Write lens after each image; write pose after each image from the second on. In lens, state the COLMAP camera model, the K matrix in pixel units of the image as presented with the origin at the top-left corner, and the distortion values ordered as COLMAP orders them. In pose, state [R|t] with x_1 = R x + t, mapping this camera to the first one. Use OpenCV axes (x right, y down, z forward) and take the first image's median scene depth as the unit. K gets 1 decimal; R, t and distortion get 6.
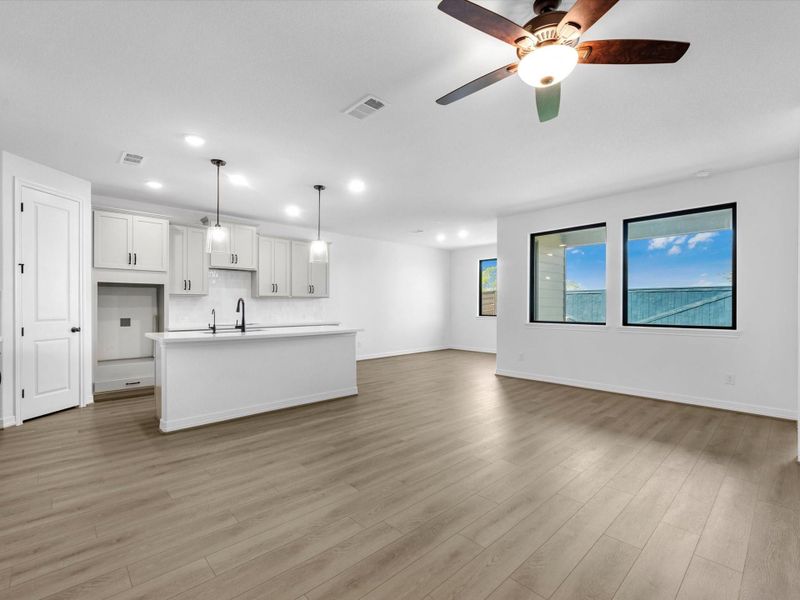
lens RADIAL K [[367.4, 0, 399.9], [0, 367.4, 306.1], [0, 0, 1]] dist [0.000403, -0.000025]
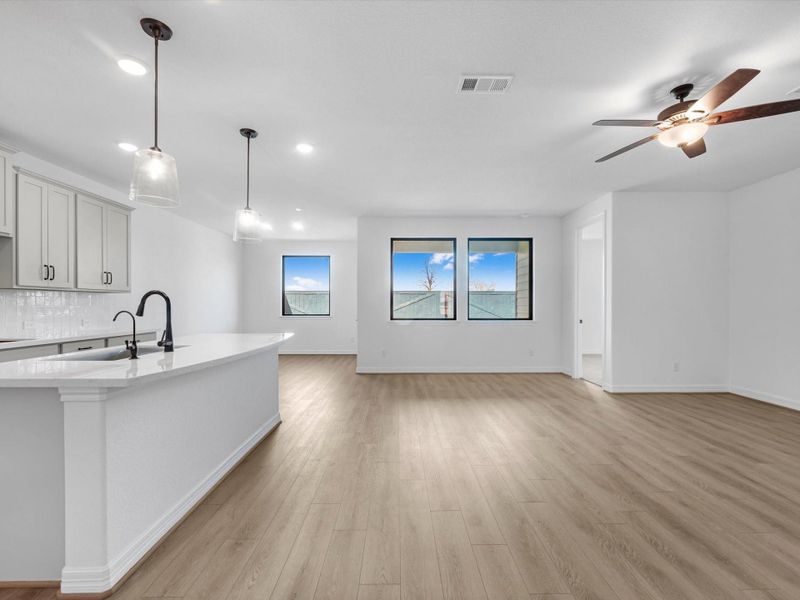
lens RADIAL K [[362.6, 0, 399.6], [0, 362.6, 308.9], [0, 0, 1]] dist [-0.008999, -0.000012]
pose [[0.680754, -0.008252, 0.732466, -0.532038], [0.000821, 0.999945, 0.010502, 0.000739], [-0.732512, -0.006548, 0.680723, 0.337098]]
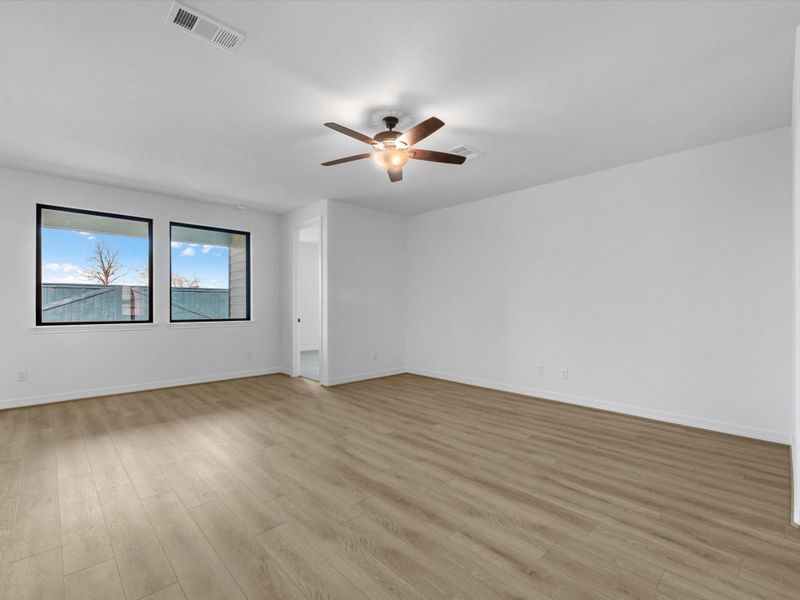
lens RADIAL K [[367.4, 0, 399.9], [0, 367.4, 306.1], [0, 0, 1]] dist [0.000403, -0.000025]
pose [[-0.012614, -0.005193, 0.999907, -0.491973], [-0.002788, 0.999983, 0.005158, -0.000100], [-0.999917, -0.002723, -0.012628, 0.388296]]
